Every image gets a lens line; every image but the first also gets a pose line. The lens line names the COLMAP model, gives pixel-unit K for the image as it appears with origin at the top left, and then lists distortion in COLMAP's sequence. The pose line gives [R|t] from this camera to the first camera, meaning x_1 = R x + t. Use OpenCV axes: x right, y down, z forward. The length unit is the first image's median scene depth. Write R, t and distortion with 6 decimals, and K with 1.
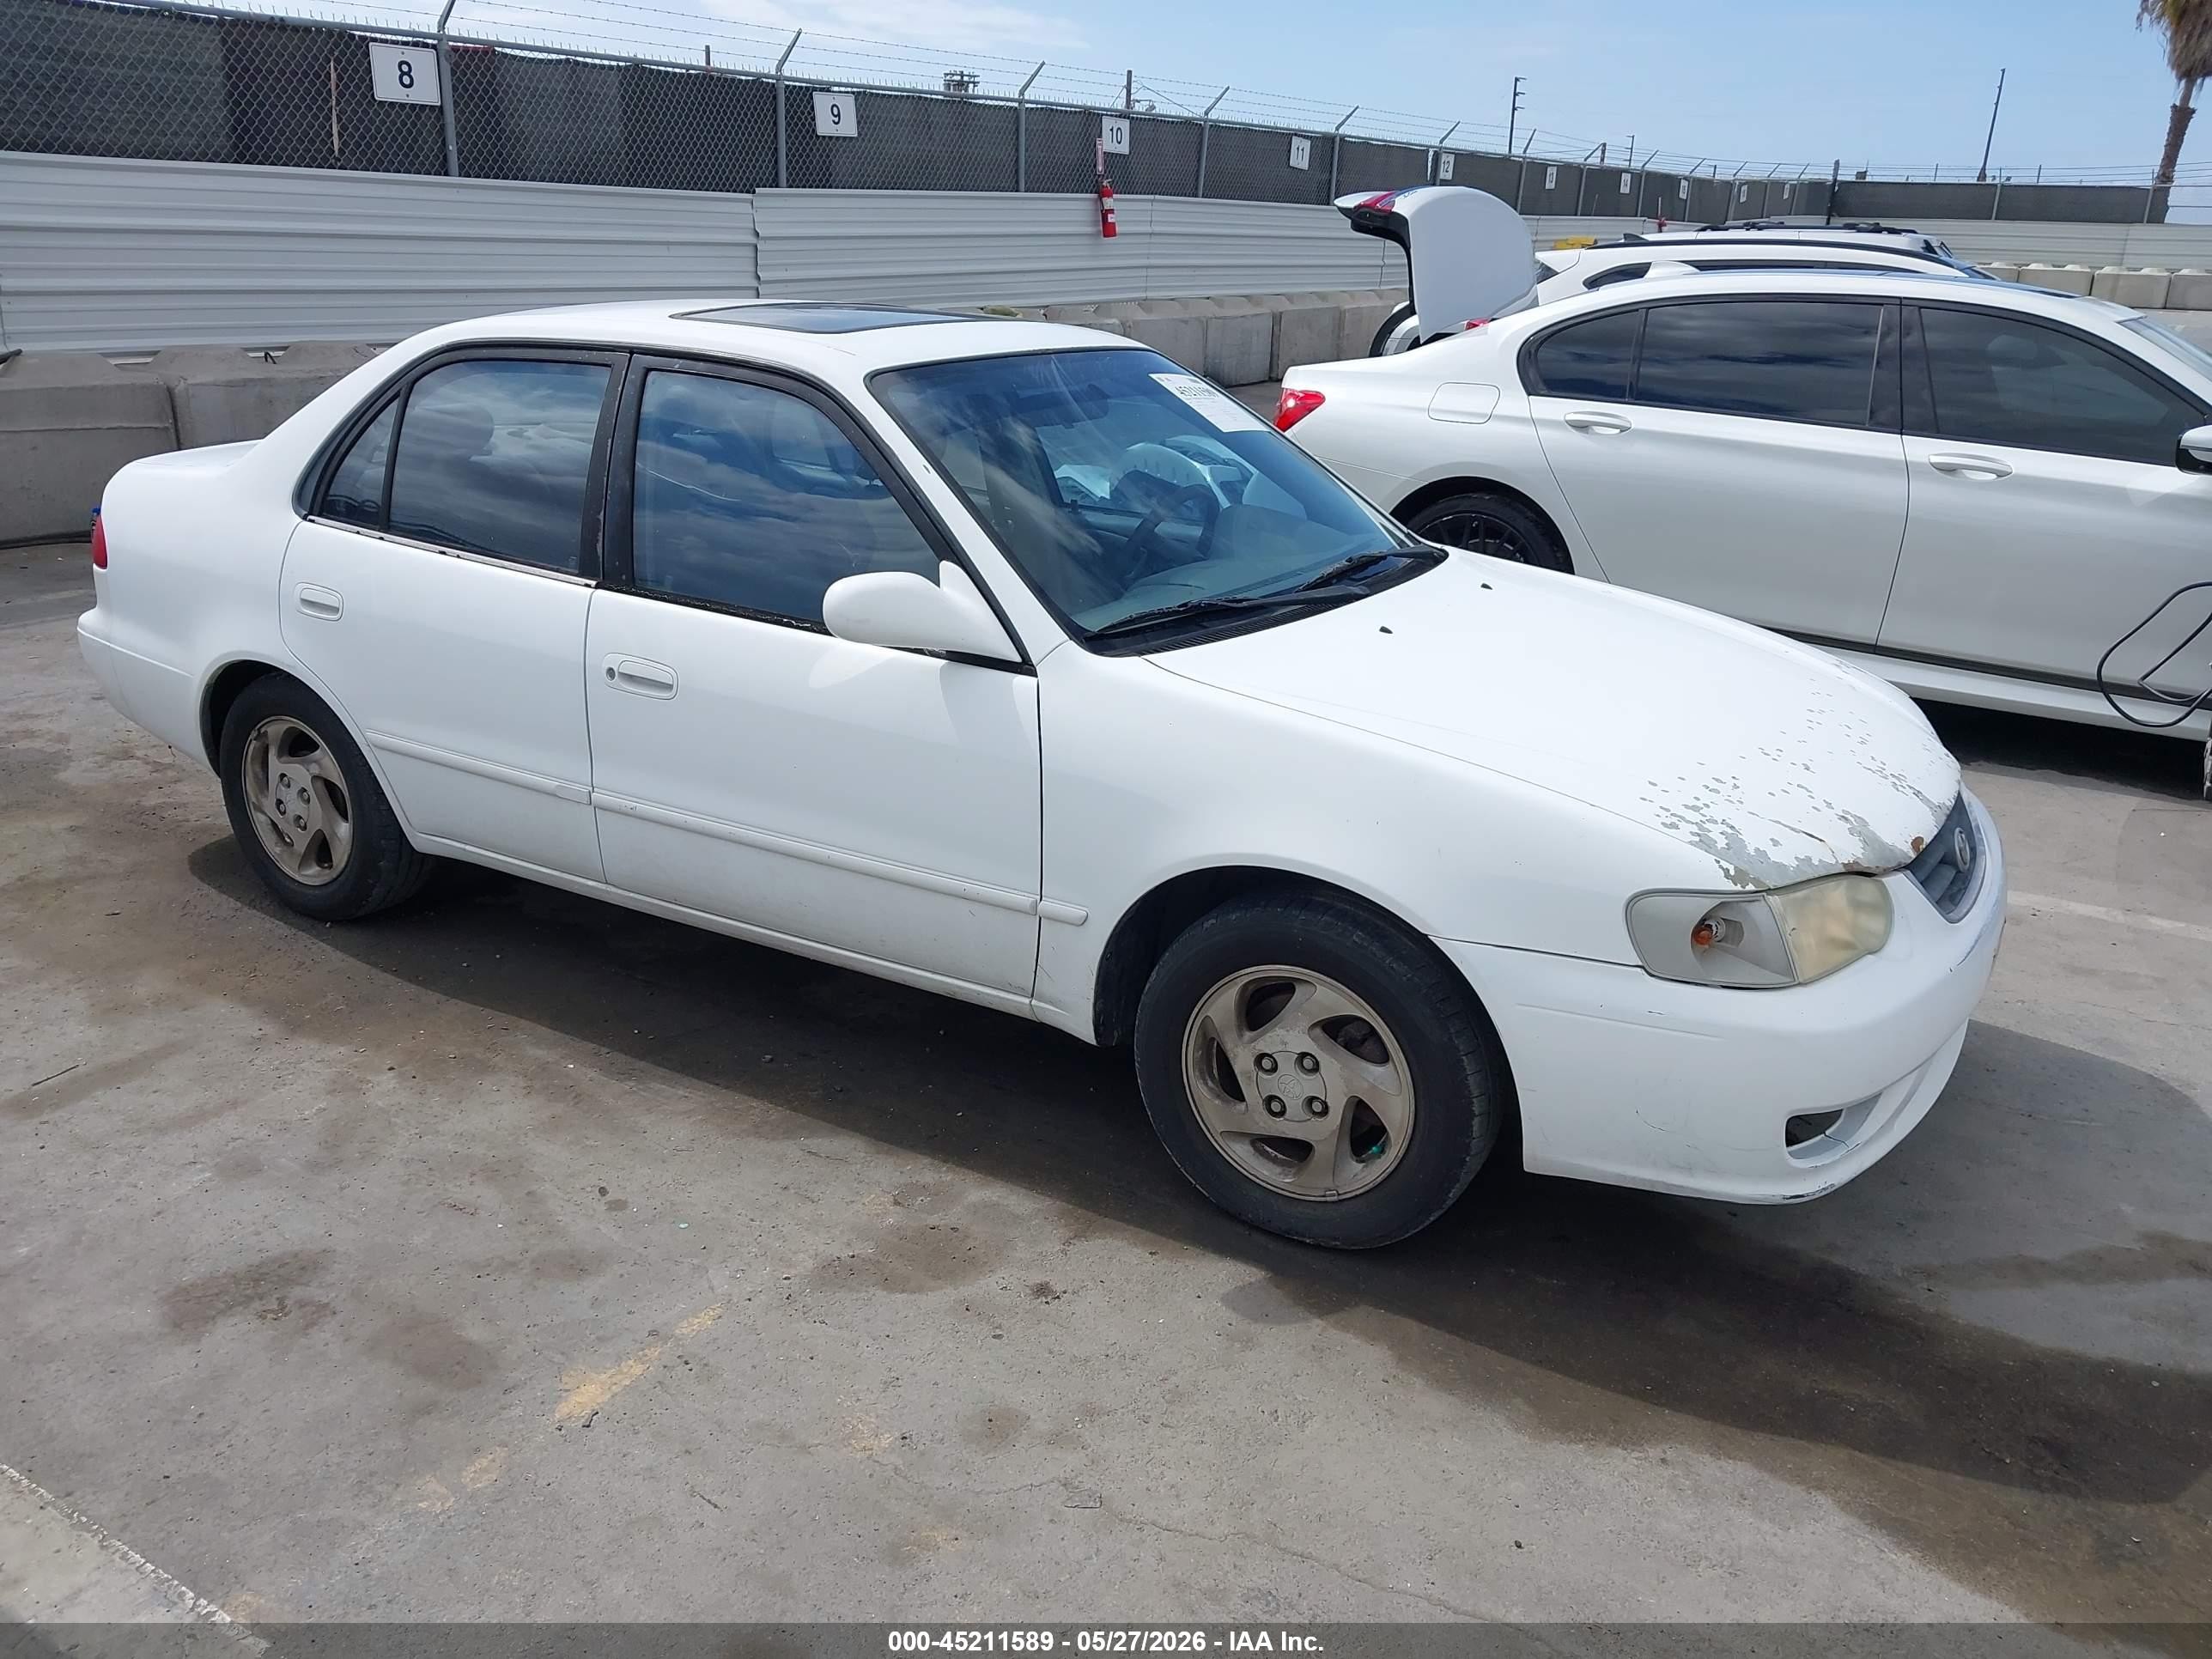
lens RADIAL K [[1627.8, 0, 1106.0], [0, 1627.8, 829.5], [0, 0, 1]] dist [-0.000935, -0.000344]
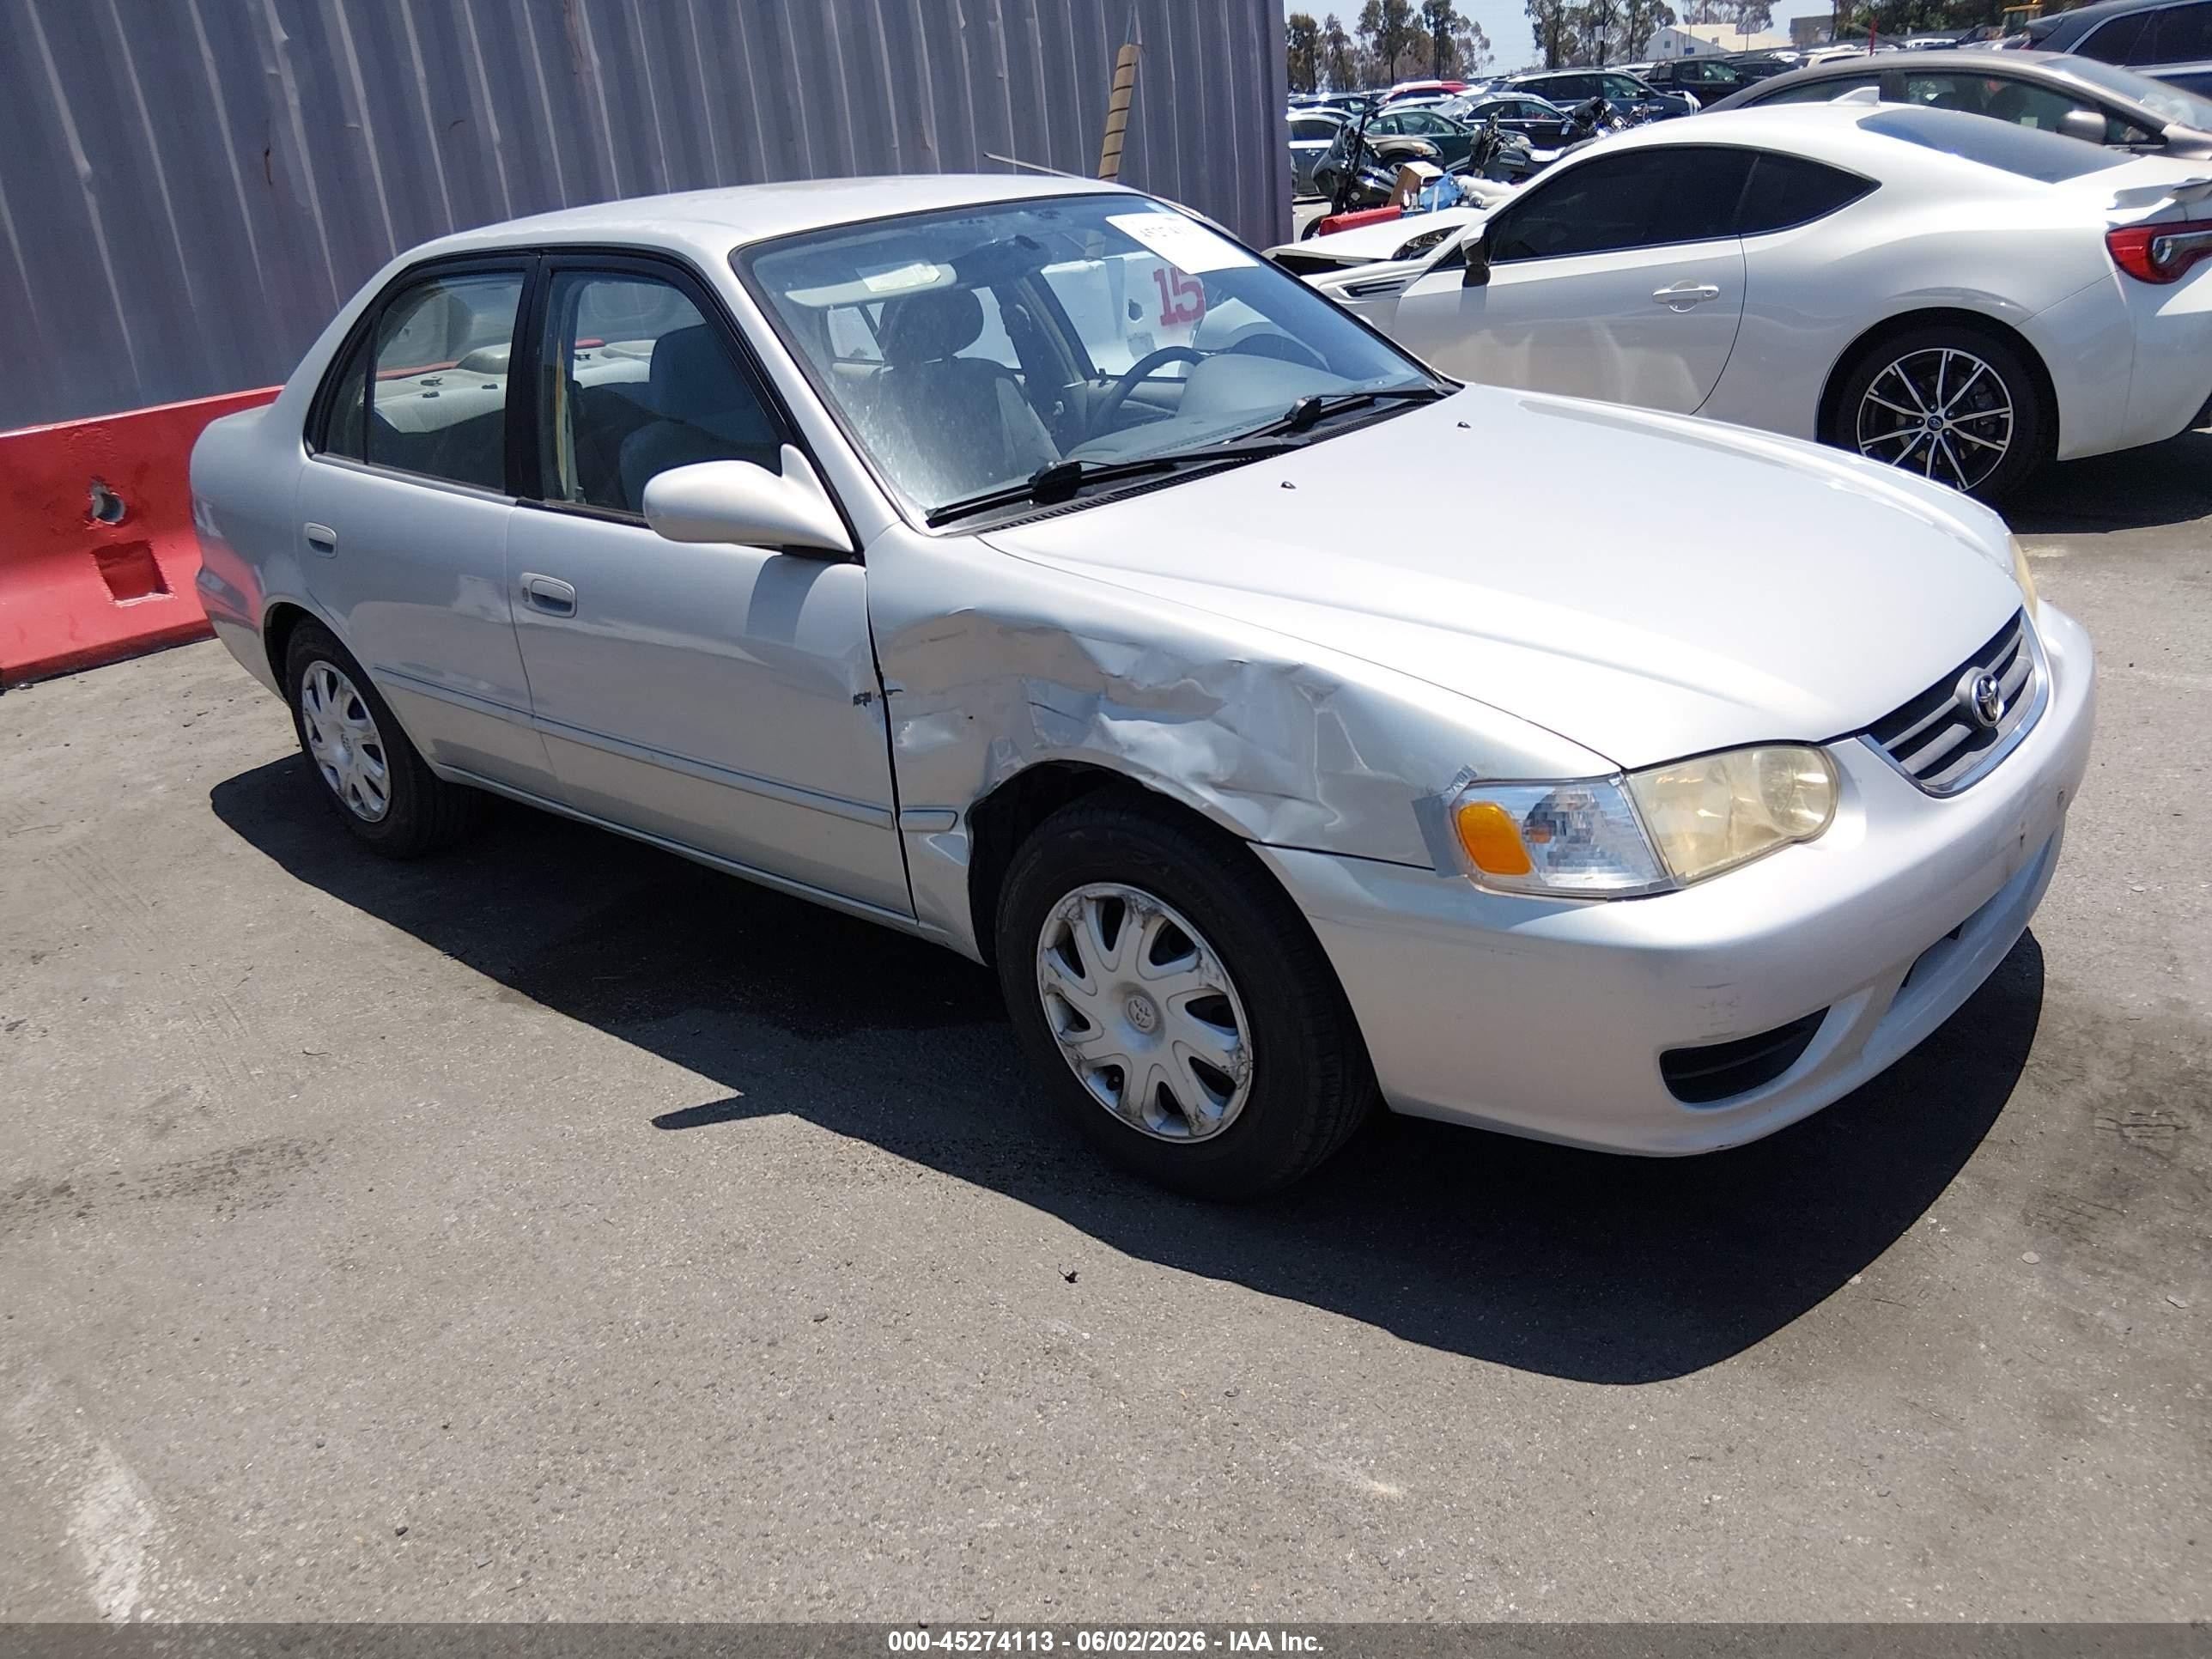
lens RADIAL K [[1627.8, 0, 1106.0], [0, 1627.8, 829.5], [0, 0, 1]] dist [-0.000935, -0.000344]
pose [[0.968480, -0.029197, -0.247373, 0.307021], [0.043197, 0.997746, 0.051358, 0.013856], [0.245316, -0.060425, 0.967558, 0.142513]]
